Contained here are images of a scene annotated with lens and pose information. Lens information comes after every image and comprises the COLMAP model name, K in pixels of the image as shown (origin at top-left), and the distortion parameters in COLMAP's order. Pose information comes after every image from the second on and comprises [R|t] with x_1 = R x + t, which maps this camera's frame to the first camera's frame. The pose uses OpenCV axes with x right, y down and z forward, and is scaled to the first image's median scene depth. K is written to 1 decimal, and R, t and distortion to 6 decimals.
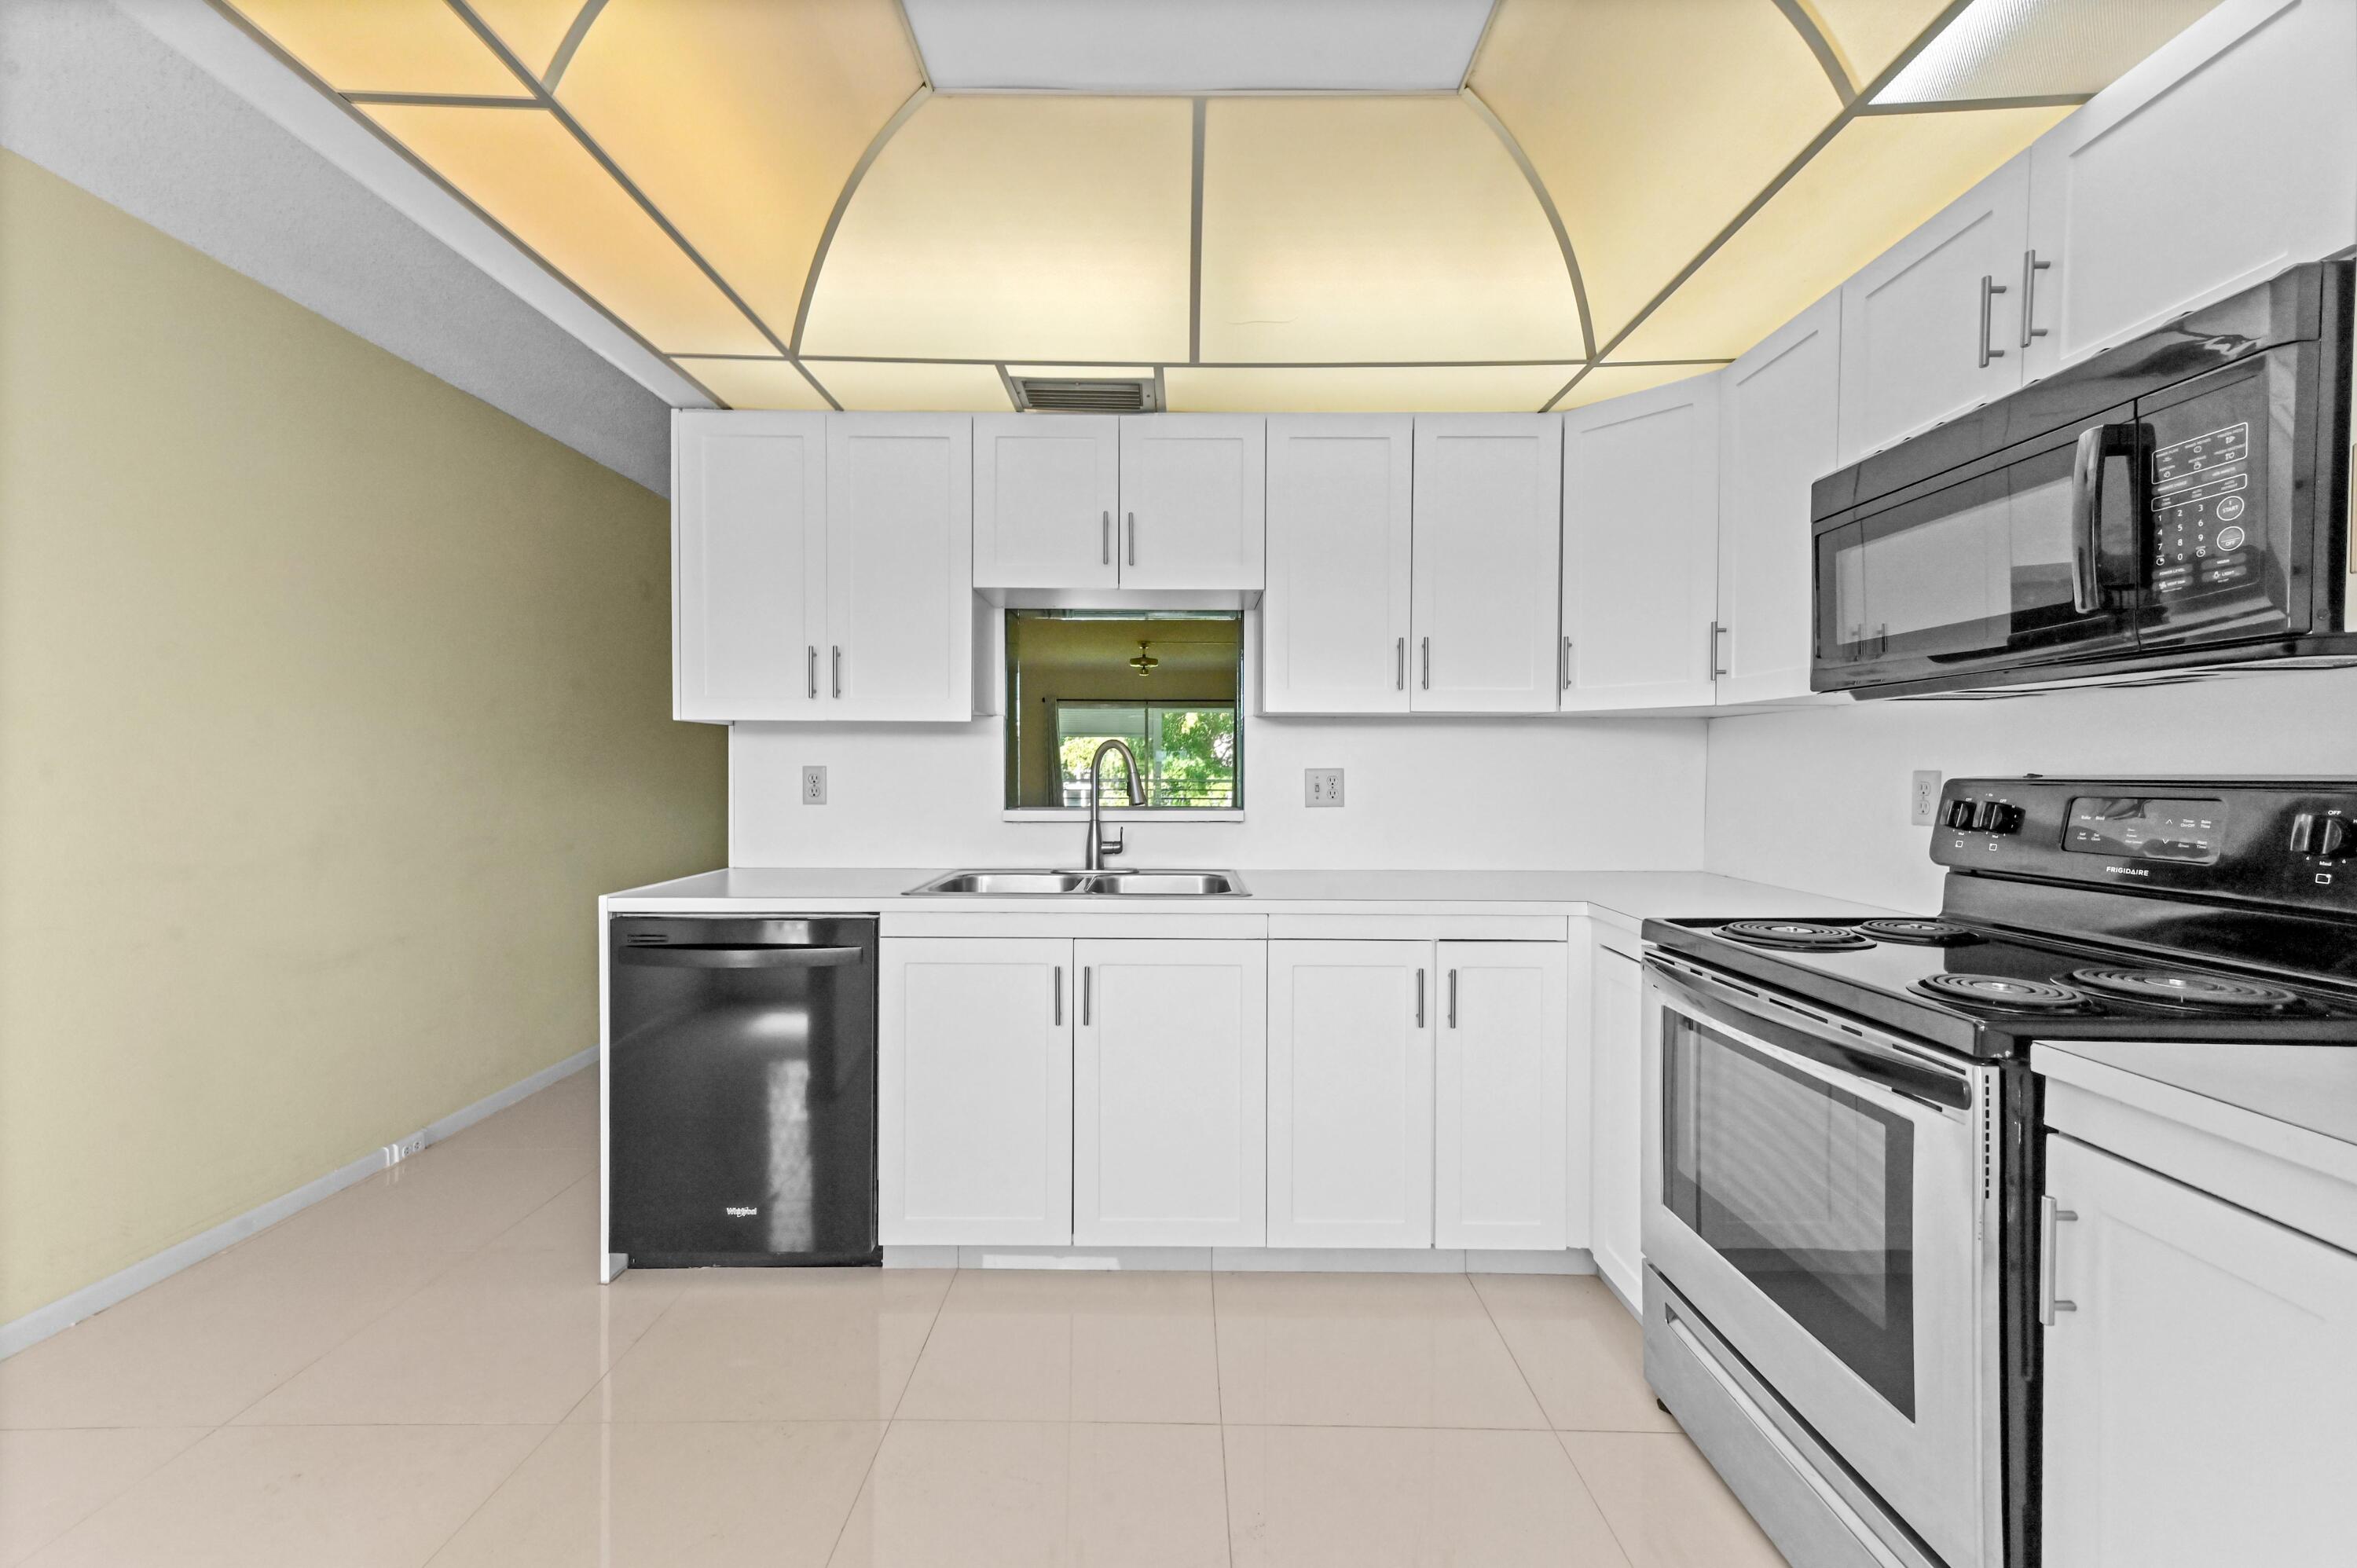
lens RADIAL K [[926.6, 0, 1173.6], [0, 926.6, 784.4], [0, 0, 1]] dist [0.010264, 0.000089]
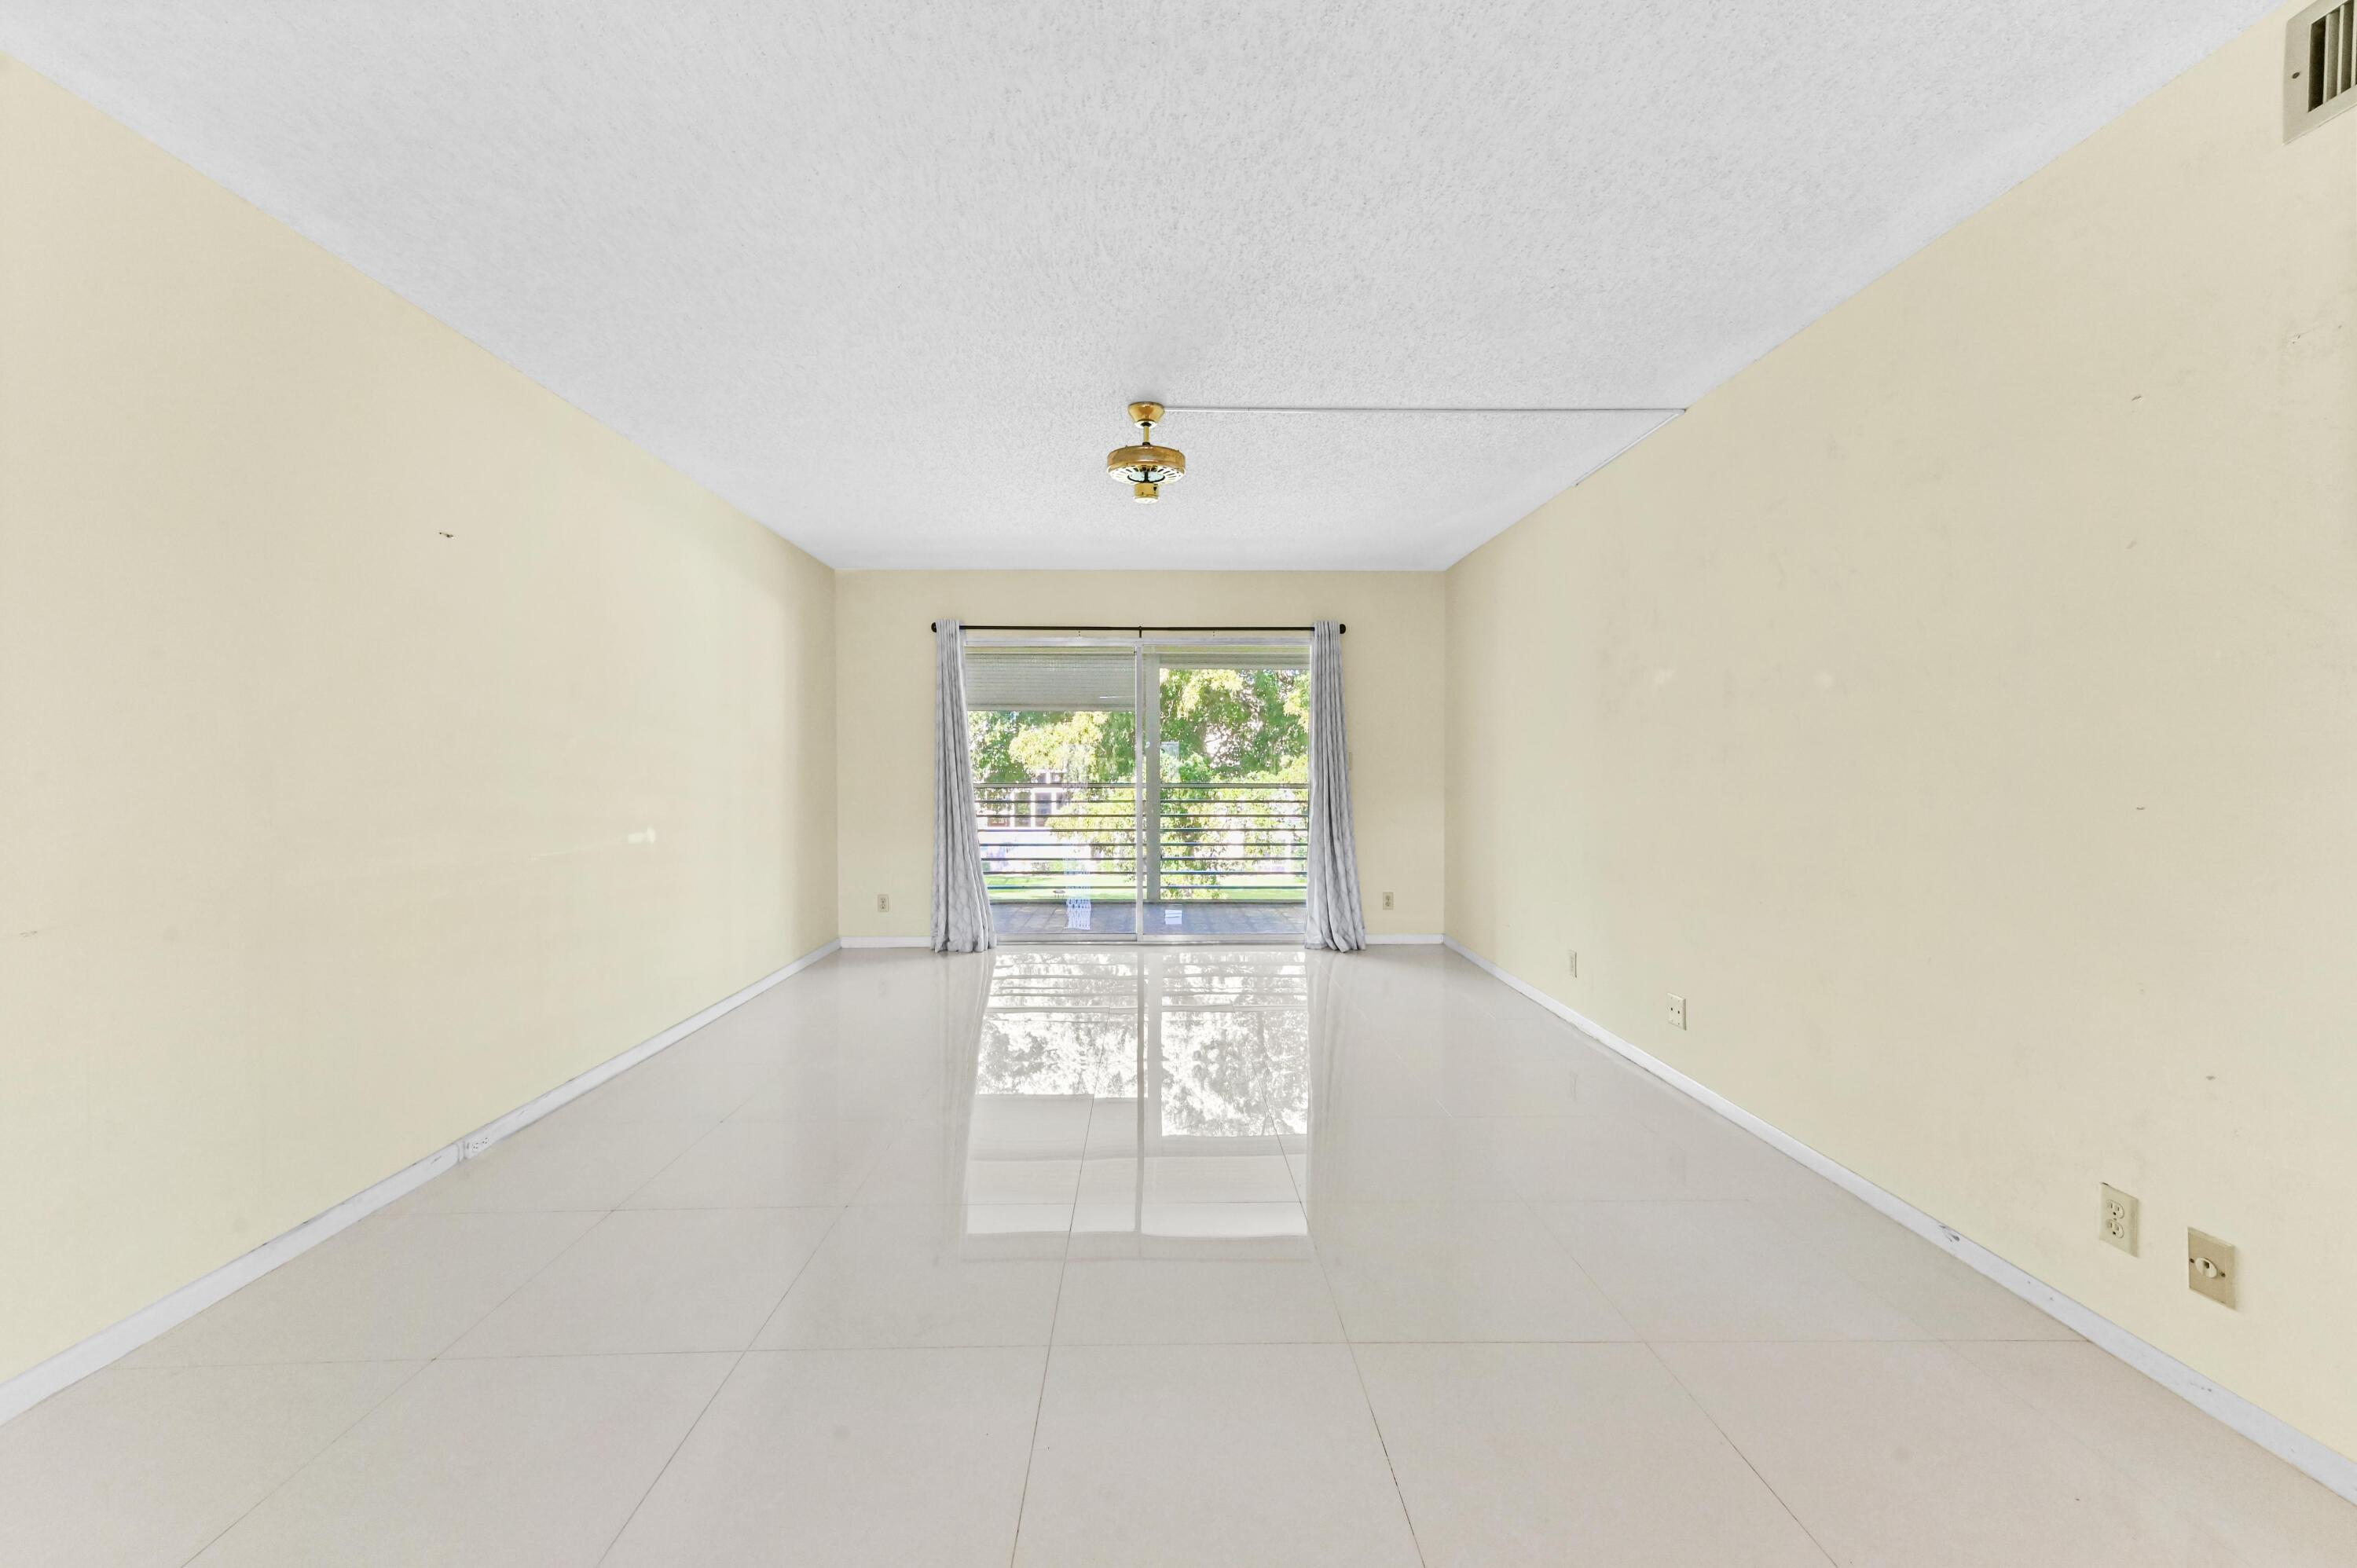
lens RADIAL K [[909.1, 0, 1176.9], [0, 909.1, 796.3], [0, 0, 1]] dist [0.000710, 0.000150]
pose [[0.999356, -0.003600, 0.035702, -0.148013], [0.003226, 0.999939, 0.010528, -0.039678], [-0.035738, -0.010406, 0.999307, 2.925615]]
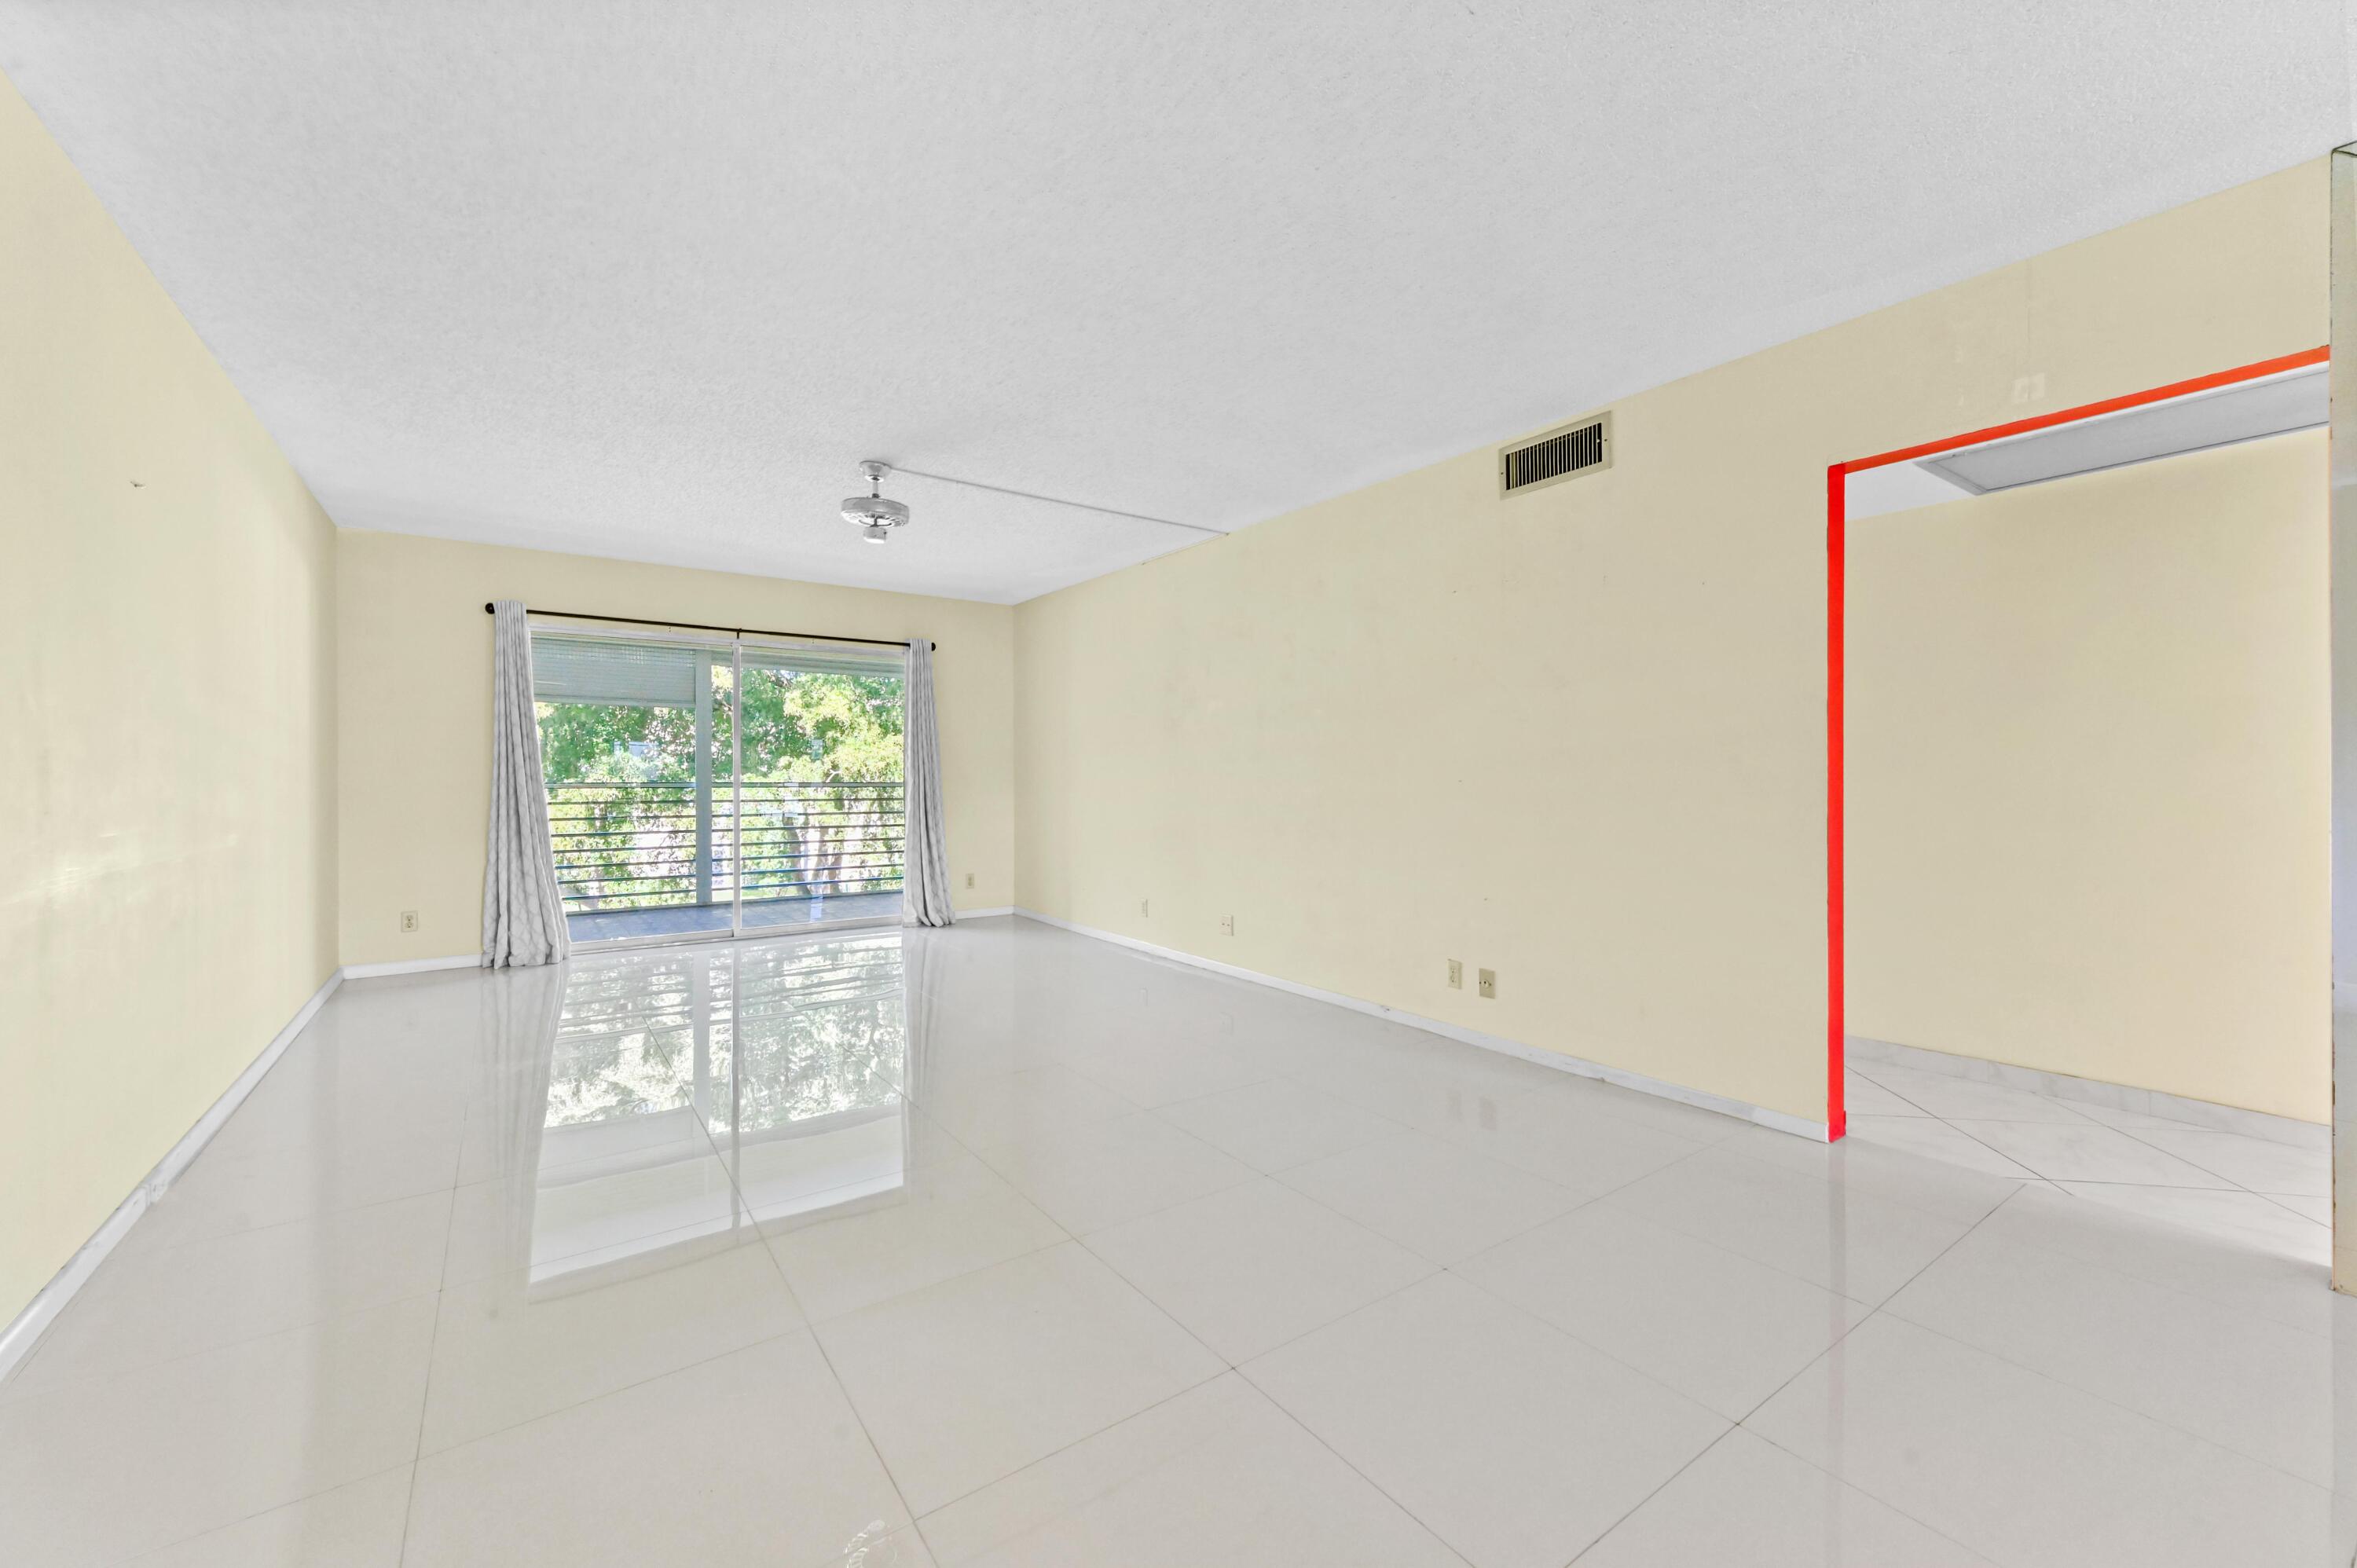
lens RADIAL K [[903.3, 0, 1178.5], [0, 903.3, 784.0], [0, 0, 1]] dist [0.000275, 0.000037]
pose [[0.803801, -0.008023, 0.594844, -0.764840], [0.012805, 0.999911, -0.003818, -0.011462], [-0.594760, 0.010686, 0.803832, 2.608164]]
